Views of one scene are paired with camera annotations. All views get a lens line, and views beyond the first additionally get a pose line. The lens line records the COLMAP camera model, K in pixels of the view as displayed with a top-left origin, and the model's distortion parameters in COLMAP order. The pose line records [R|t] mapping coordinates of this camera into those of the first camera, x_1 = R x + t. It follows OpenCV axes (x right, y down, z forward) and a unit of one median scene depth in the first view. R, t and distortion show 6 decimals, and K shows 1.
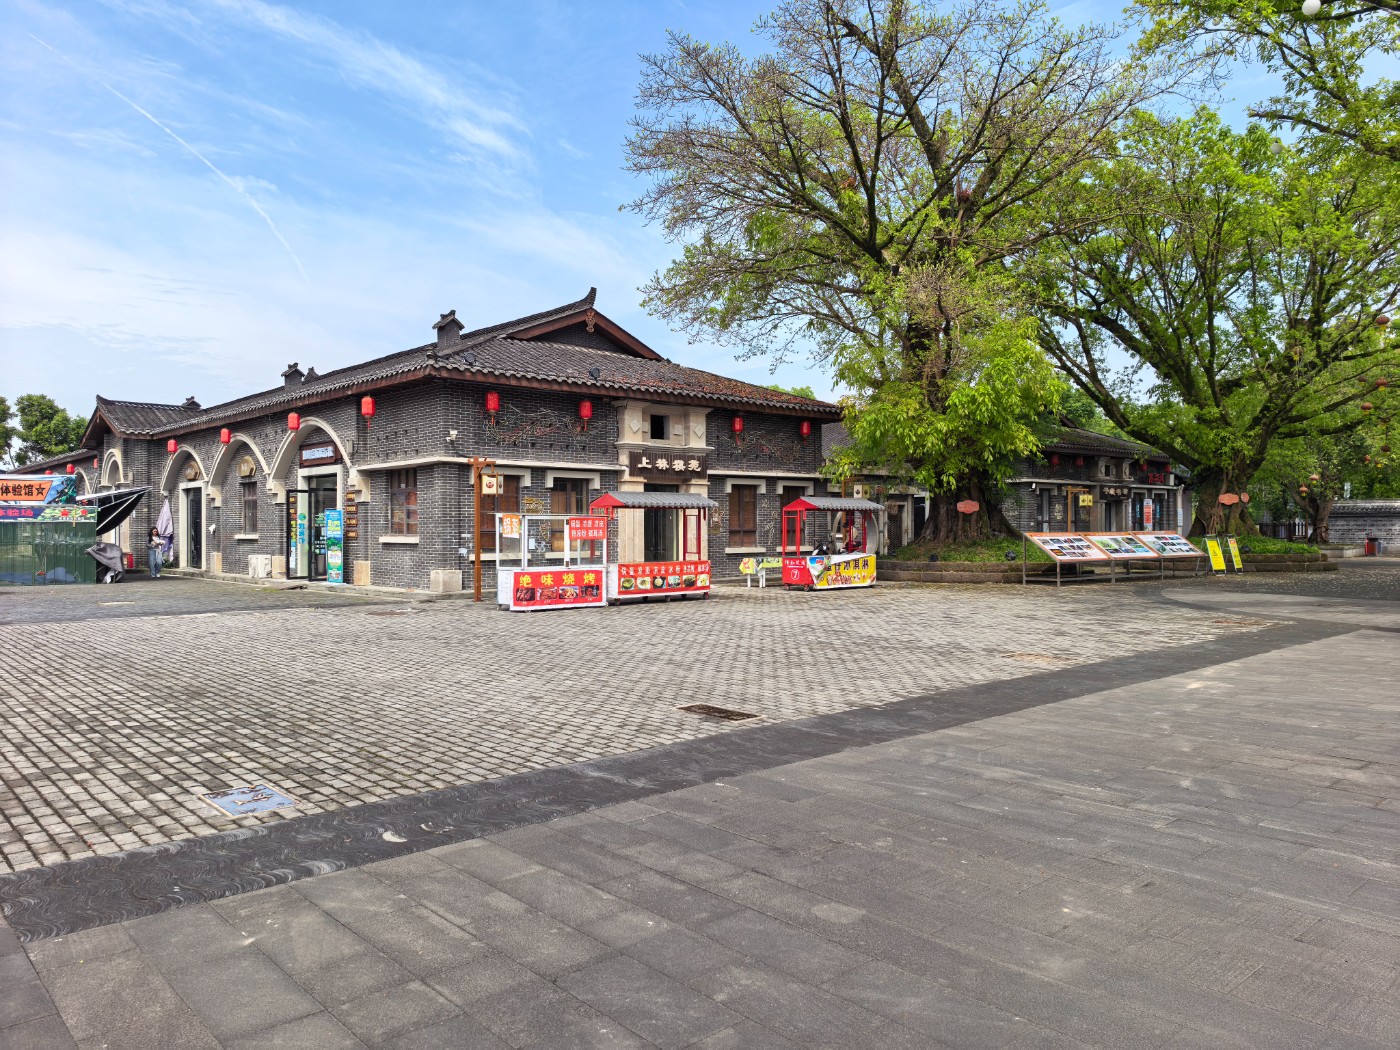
lens RADIAL K [[994.8, 0, 700.0], [0, 994.8, 525.0], [0, 0, 1]] dist [0.044484, -0.068033]
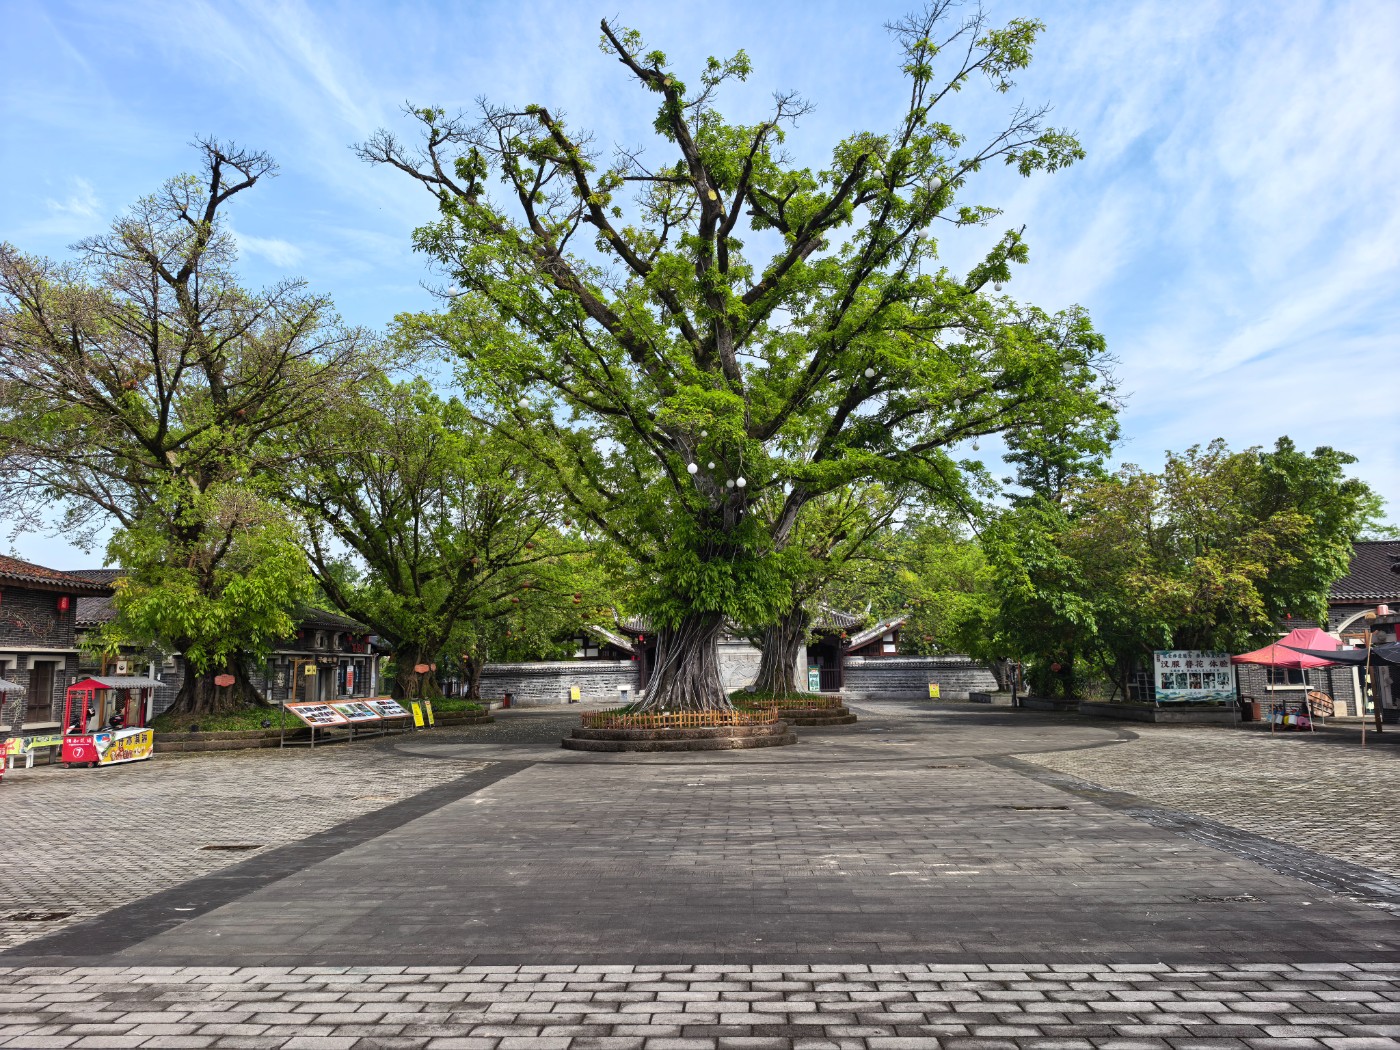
lens RADIAL K [[994.8, 0, 700.0], [0, 994.8, 525.0], [0, 0, 1]] dist [0.044484, -0.068033]
pose [[0.699014, 0.096936, 0.708508, -0.173373], [0.011690, 0.989089, -0.146858, -0.019439], [-0.715013, 0.110938, 0.690253, -0.180555]]
